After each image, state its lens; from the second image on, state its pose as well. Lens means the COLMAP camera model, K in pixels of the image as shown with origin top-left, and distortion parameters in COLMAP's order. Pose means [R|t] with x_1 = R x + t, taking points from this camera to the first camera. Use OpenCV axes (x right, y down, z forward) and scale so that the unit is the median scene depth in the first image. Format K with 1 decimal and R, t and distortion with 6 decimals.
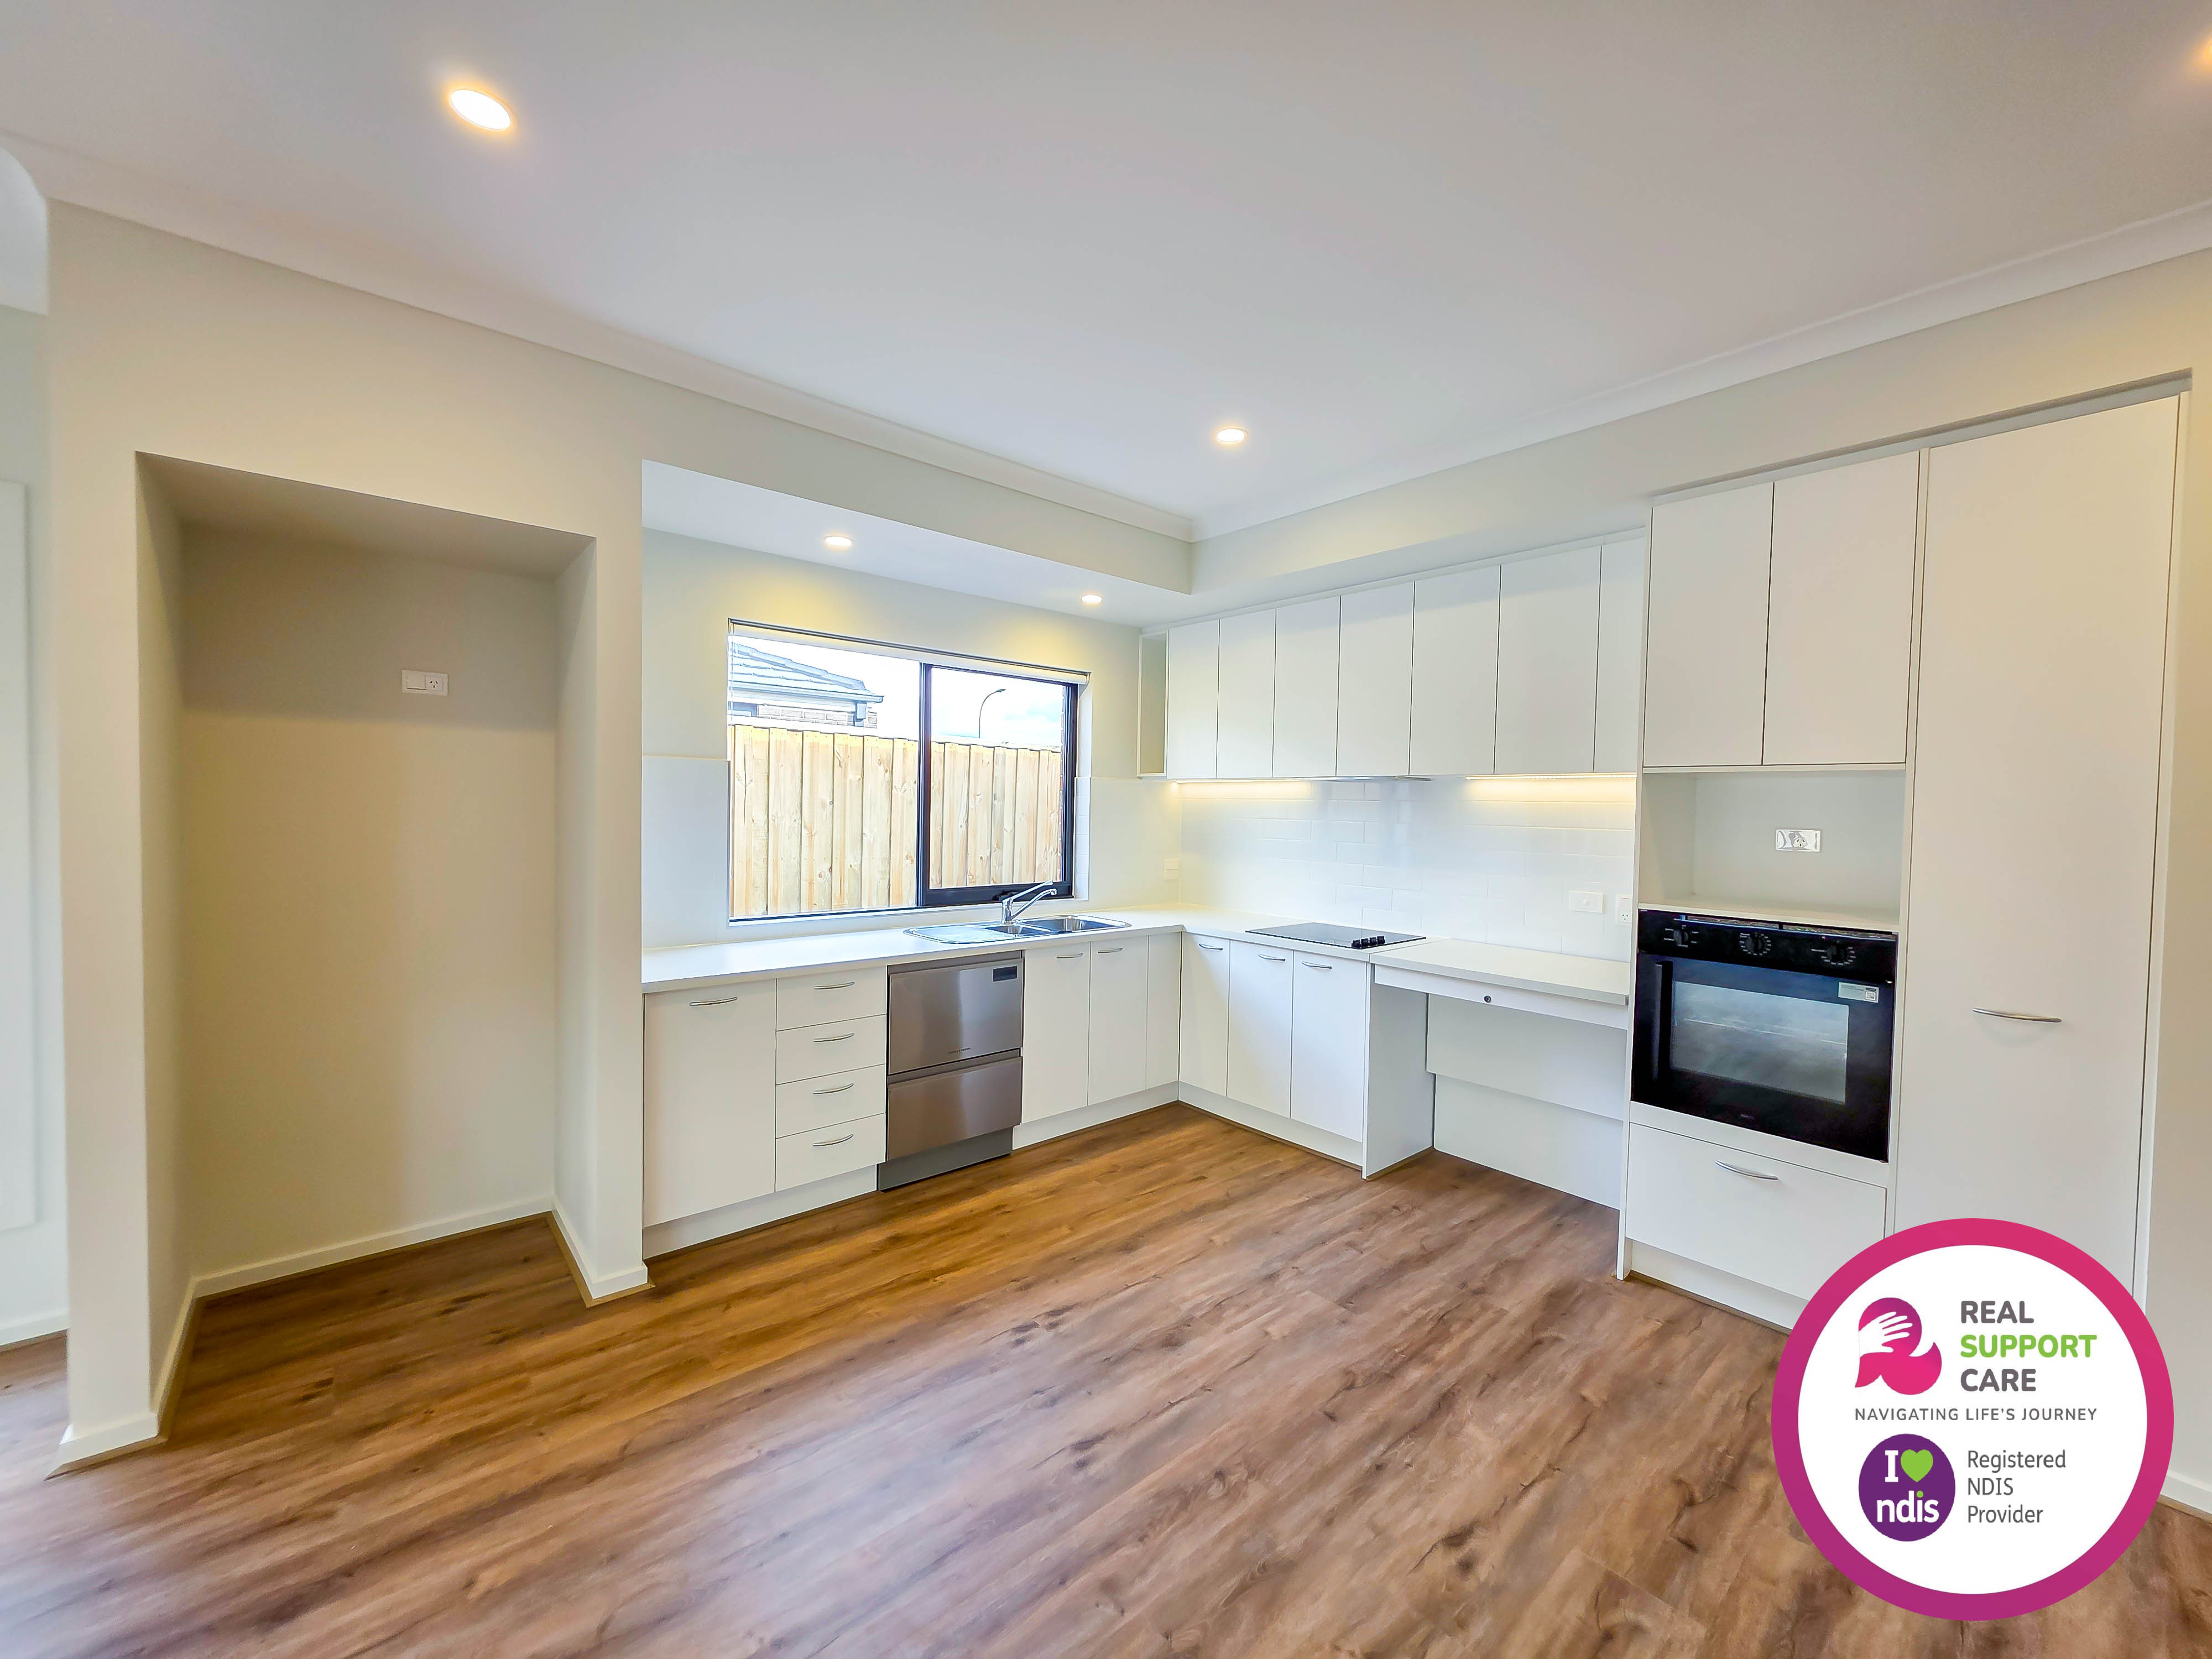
lens RADIAL K [[880.4, 0, 1109.7], [0, 880.4, 825.9], [0, 0, 1]] dist [0.000573, -0.000043]
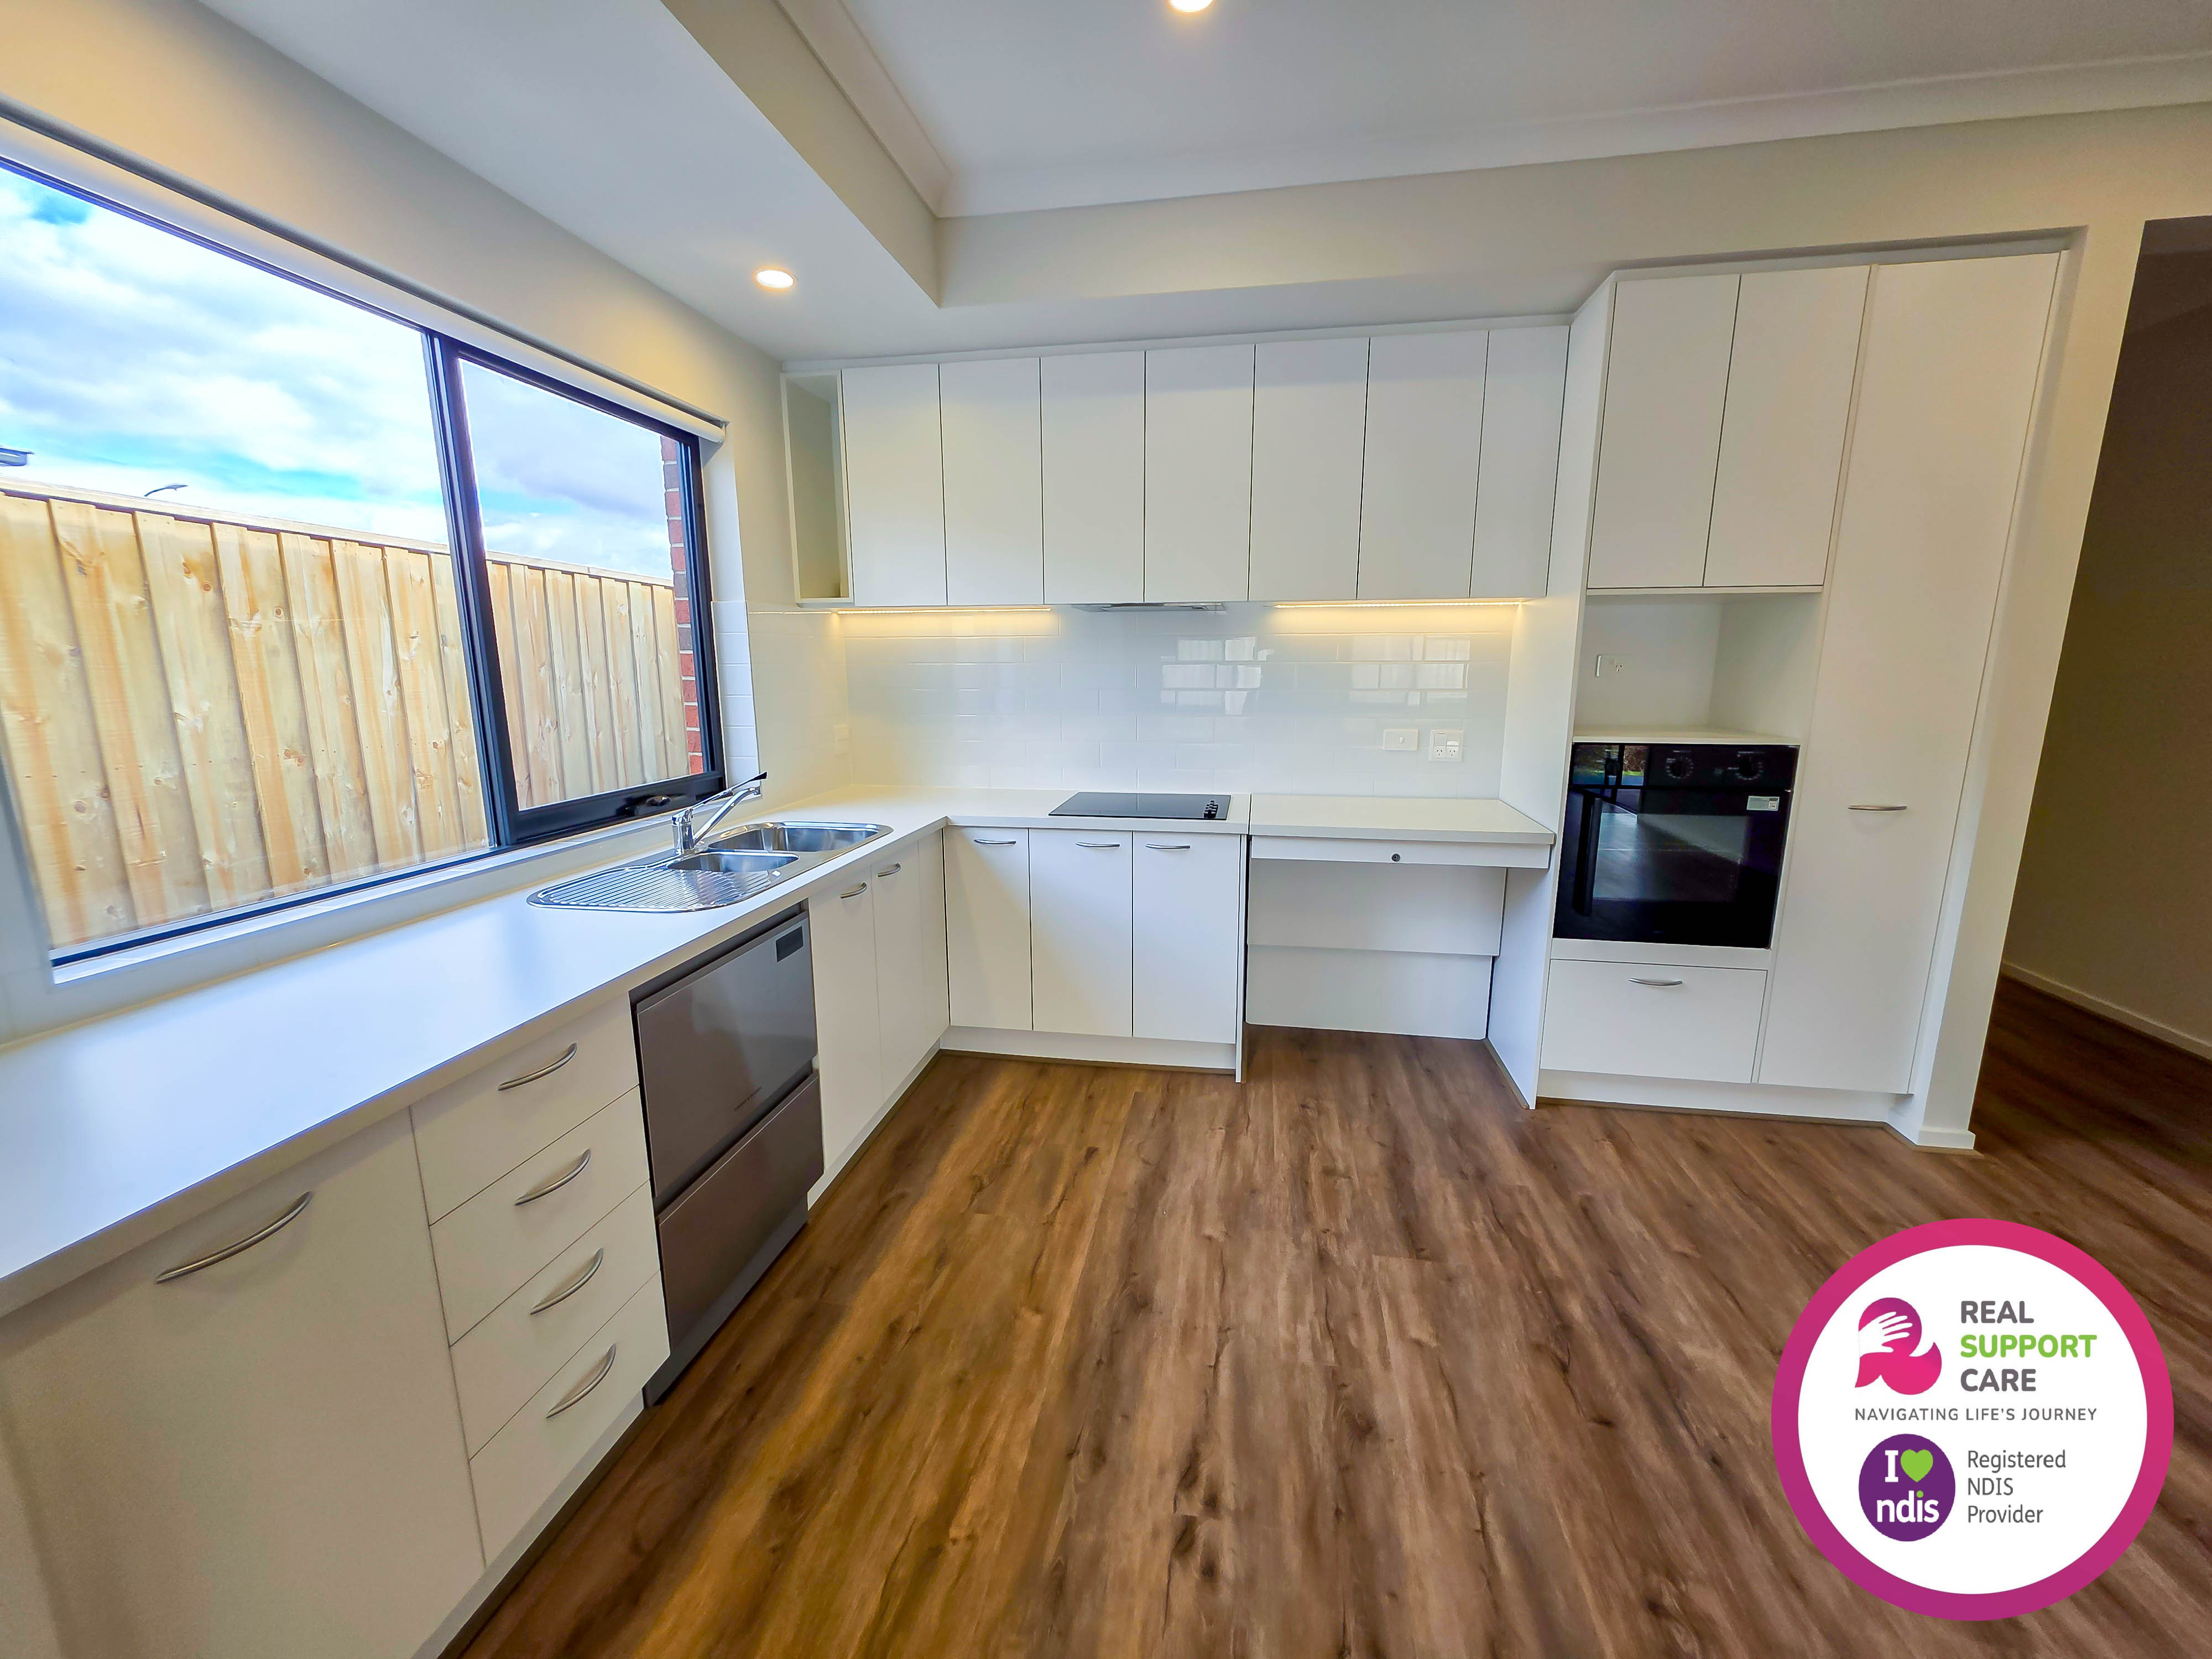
lens RADIAL K [[886.4, 0, 1106.0], [0, 886.4, 829.5], [0, 0, 1]] dist [-0.000020, -0.000098]
pose [[0.778420, -0.138499, 0.612275, -0.334441], [0.032191, 0.982881, 0.181406, -0.002433], [-0.626918, -0.121500, 0.769553, 0.489563]]
